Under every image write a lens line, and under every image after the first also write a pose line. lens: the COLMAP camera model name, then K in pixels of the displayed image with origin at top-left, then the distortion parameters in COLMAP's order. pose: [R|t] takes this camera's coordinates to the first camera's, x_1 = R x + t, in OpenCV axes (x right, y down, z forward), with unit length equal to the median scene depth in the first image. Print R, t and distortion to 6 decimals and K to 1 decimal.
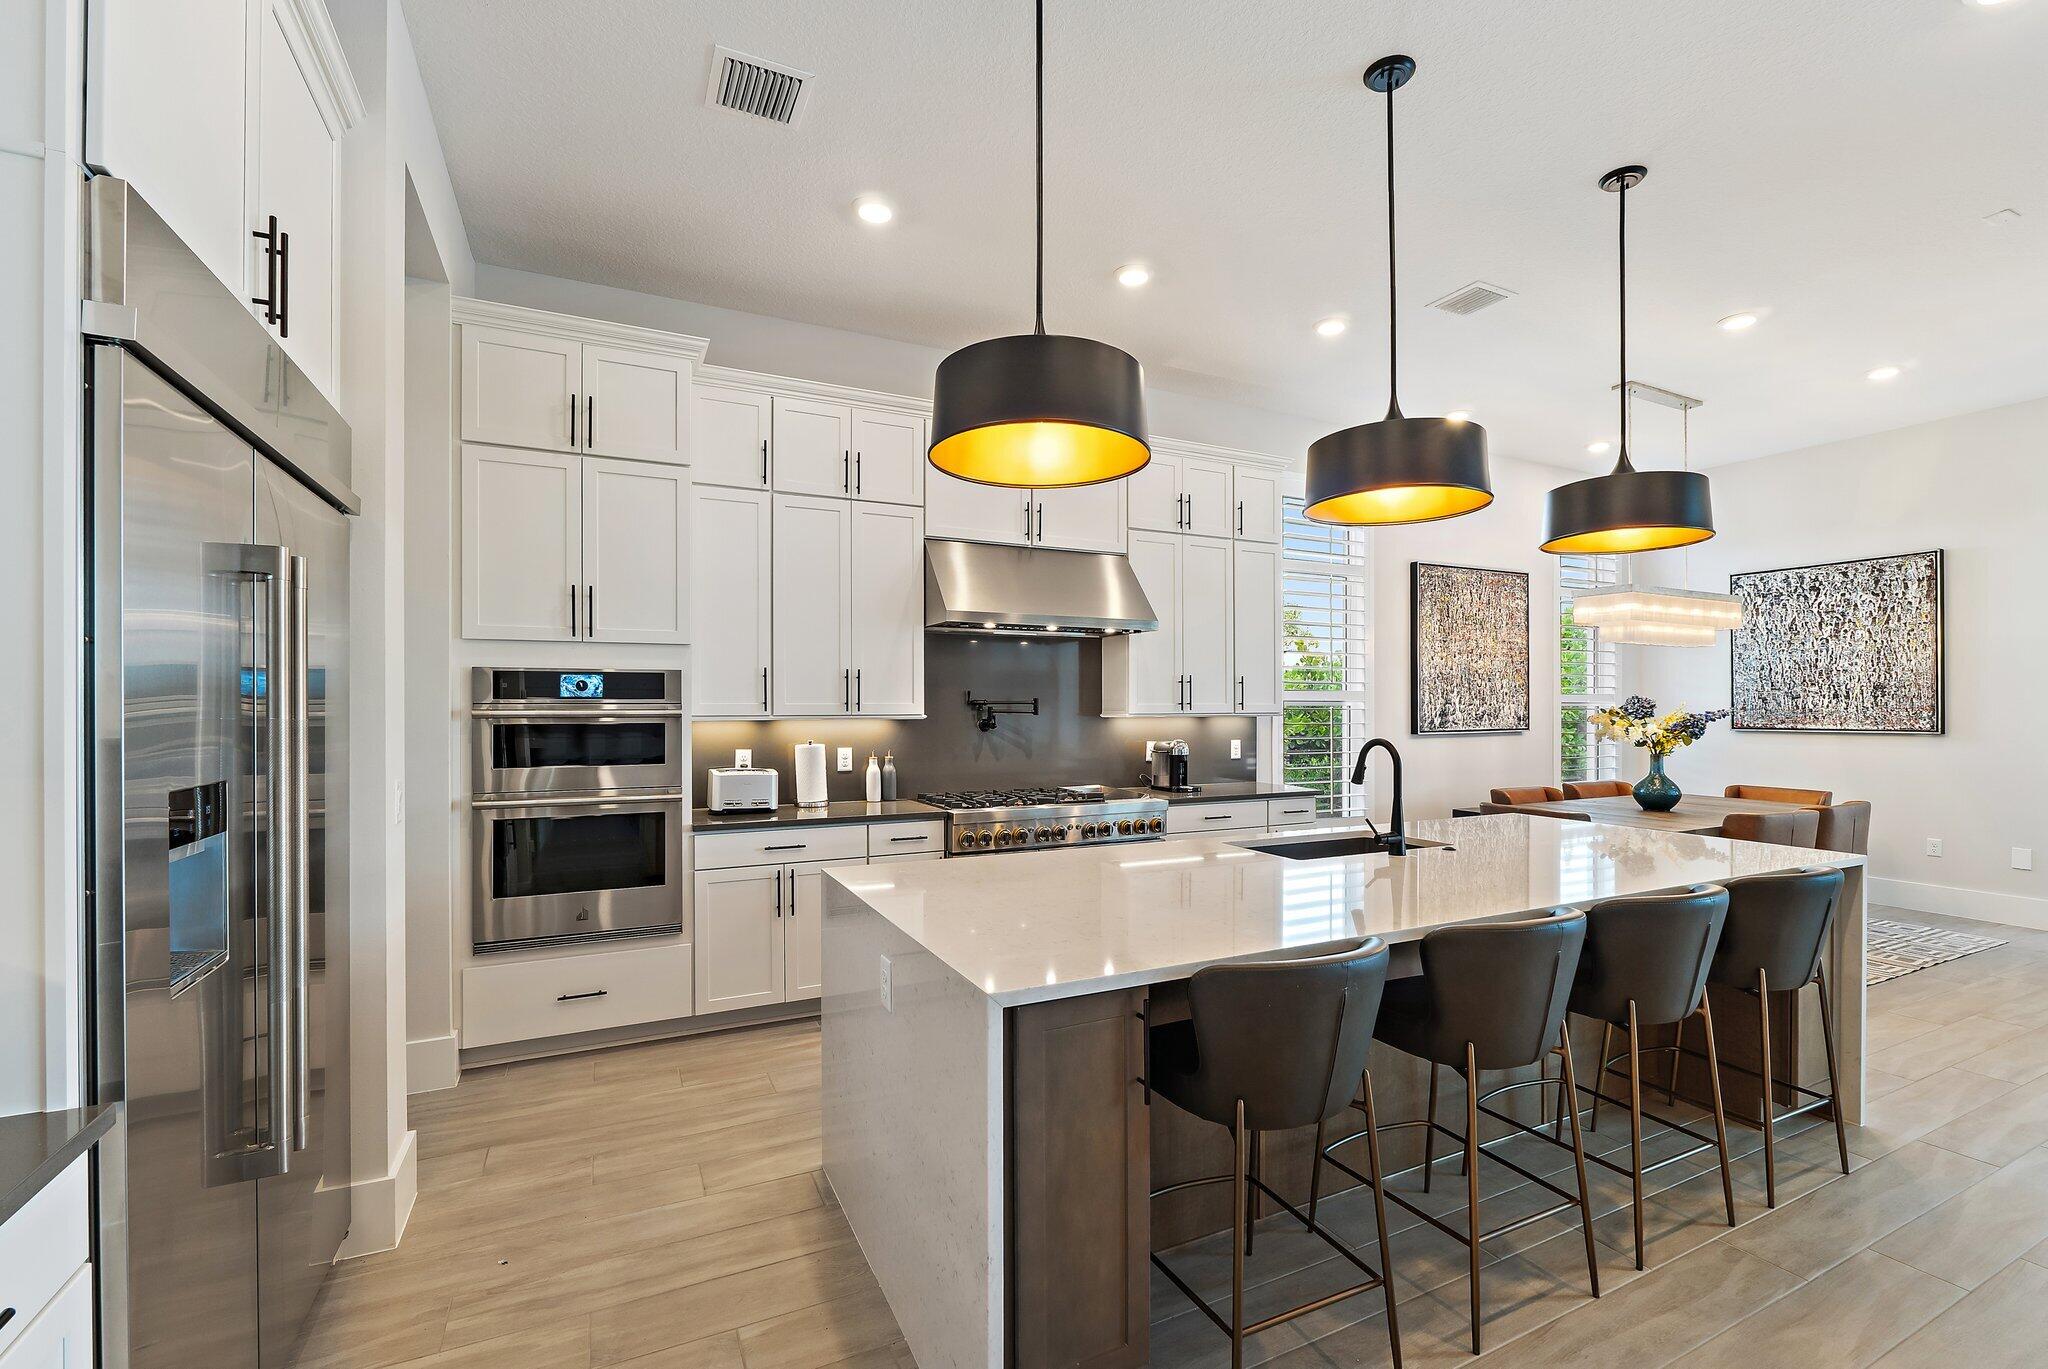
lens RADIAL K [[888.6, 0, 1038.0], [0, 888.6, 698.9], [0, 0, 1]] dist [-0.000674, -0.000262]
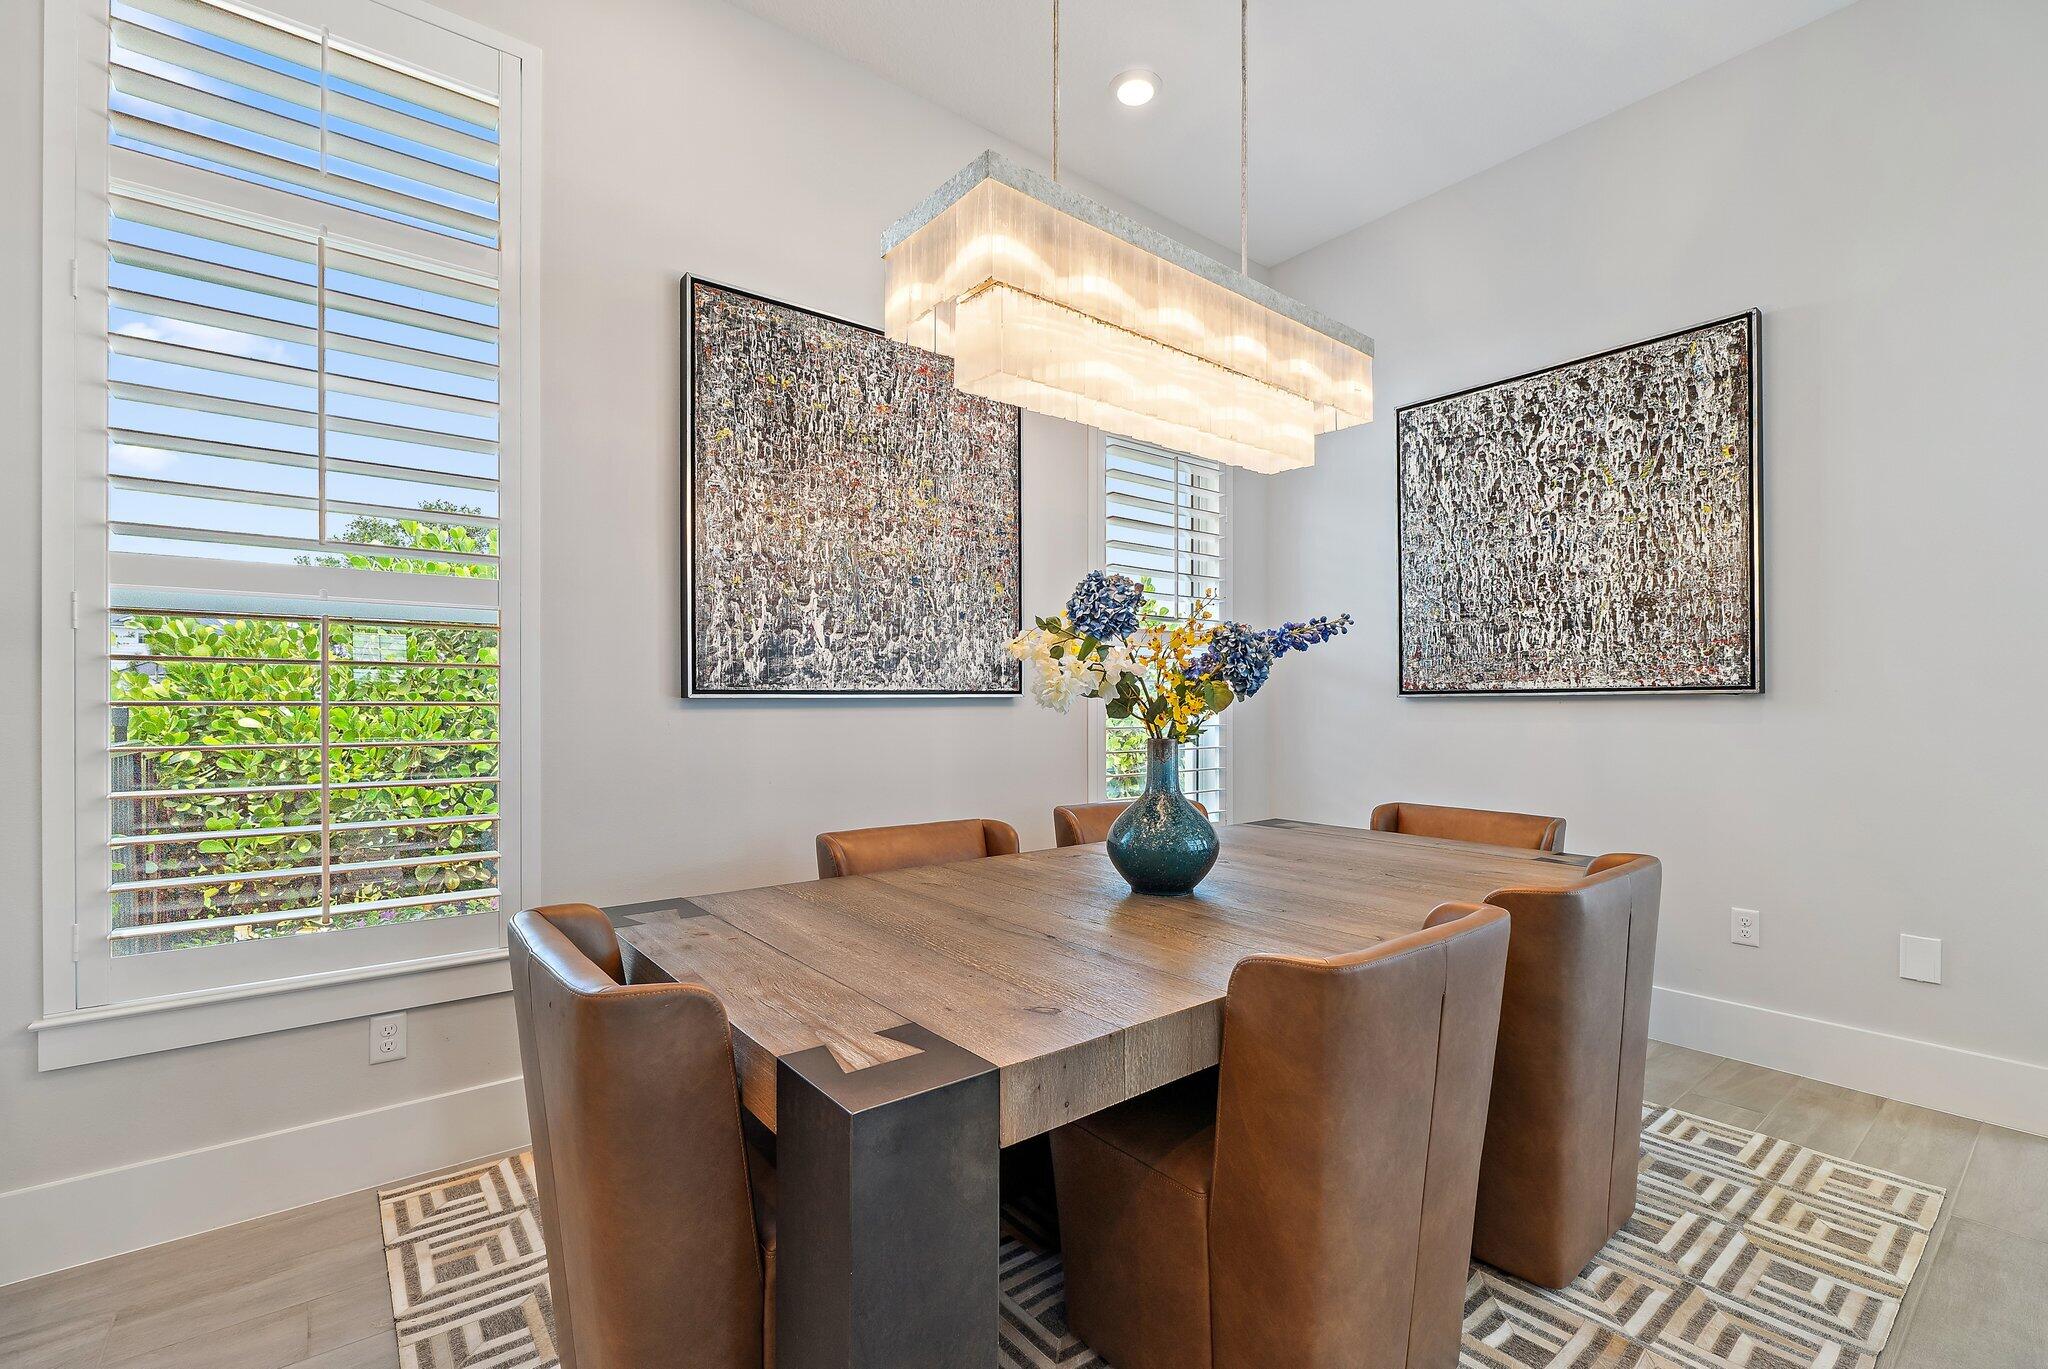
lens RADIAL K [[908.1, 0, 1020.5], [0, 908.1, 690.3], [0, 0, 1]] dist [-0.000917, -0.000007]
pose [[0.979136, 0.002560, 0.203191, 0.489454], [-0.001522, 0.999985, -0.005261, 0.038374], [-0.203201, 0.004842, 0.979125, 0.558835]]
